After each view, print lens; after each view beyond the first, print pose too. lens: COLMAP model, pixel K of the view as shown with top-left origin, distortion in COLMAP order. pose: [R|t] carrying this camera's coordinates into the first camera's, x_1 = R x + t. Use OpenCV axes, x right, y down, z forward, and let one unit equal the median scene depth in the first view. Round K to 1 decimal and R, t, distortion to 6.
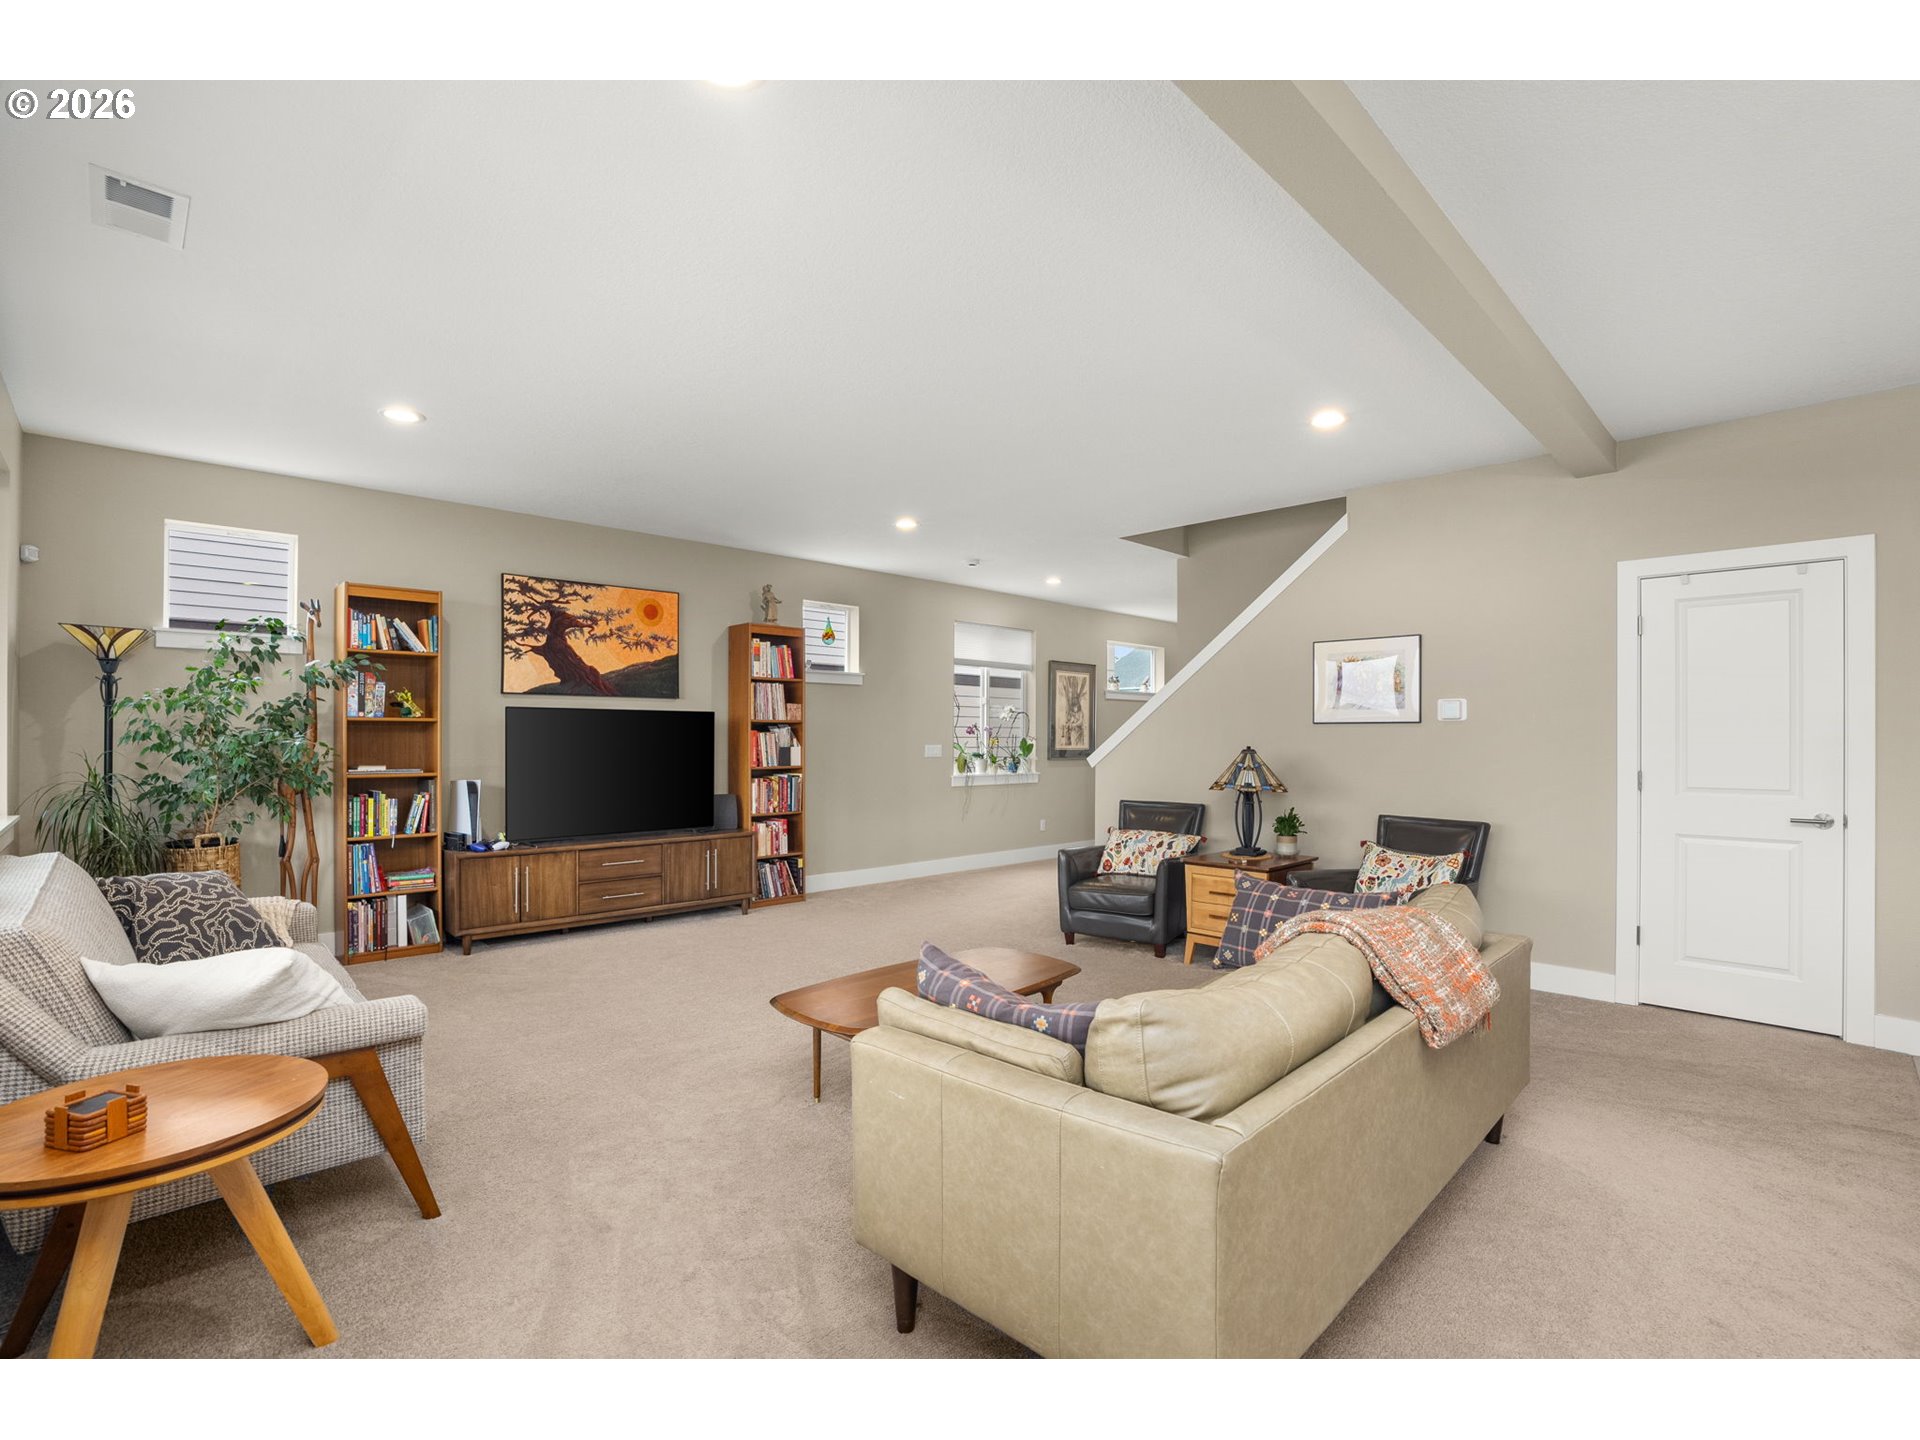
lens RADIAL K [[918.1, 0, 910.1], [0, 918.1, 730.6], [0, 0, 1]] dist [0.001817, 0.000530]
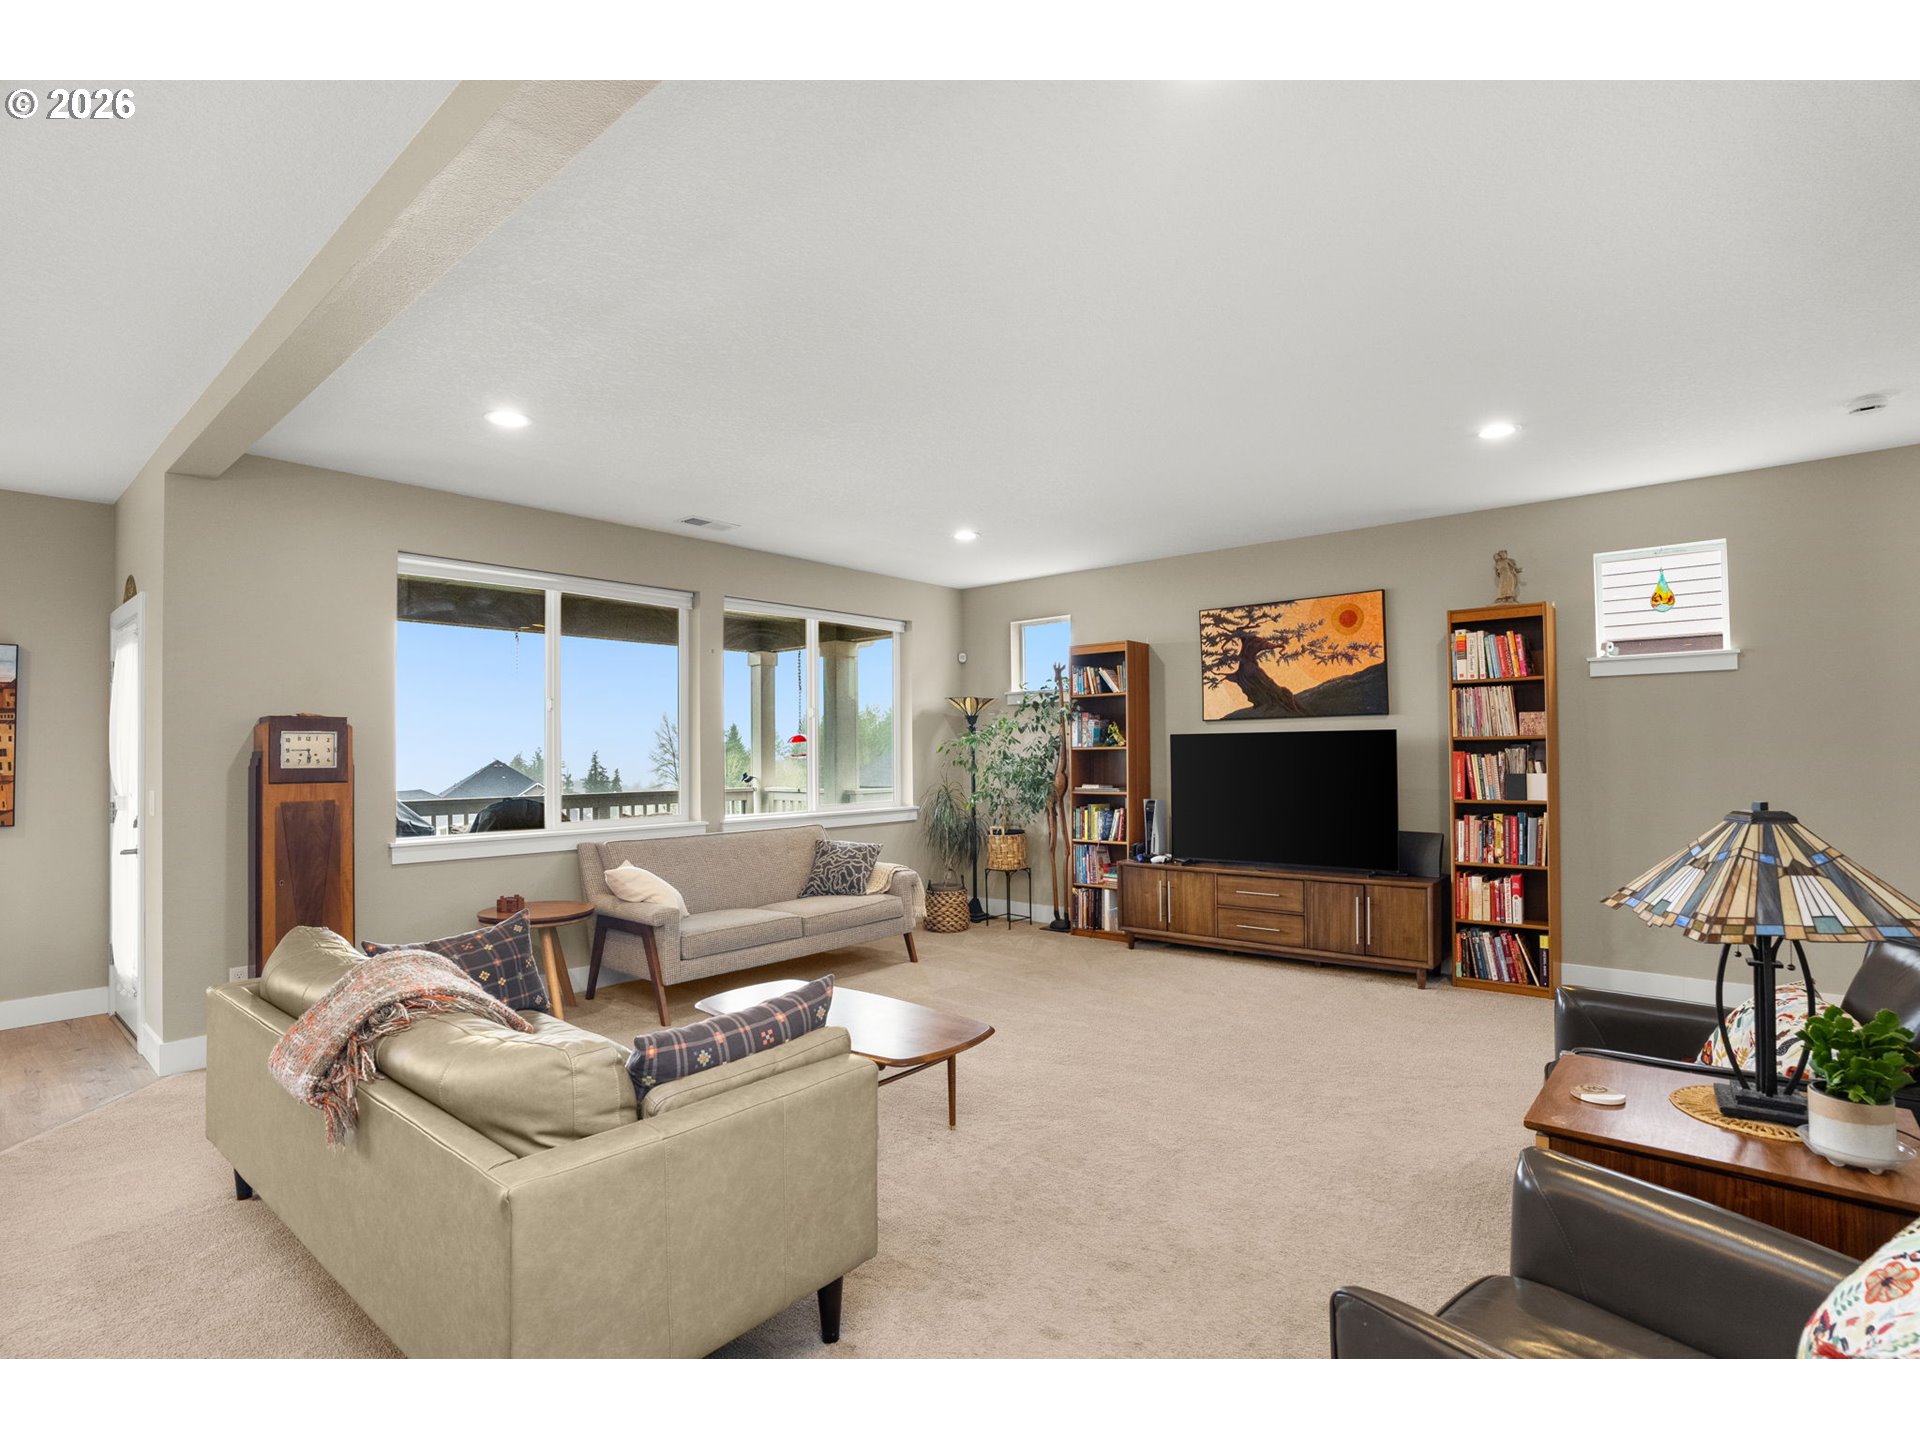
lens RADIAL K [[996.3, 0, 995.3], [0, 996.3, 731.6], [0, 0, 1]] dist [-0.012435, 0.003687]
pose [[0.146194, -0.025140, -0.988936, 0.639472], [0.018685, 0.999569, -0.022648, -0.005670], [0.989079, -0.015167, 0.146601, 0.549650]]
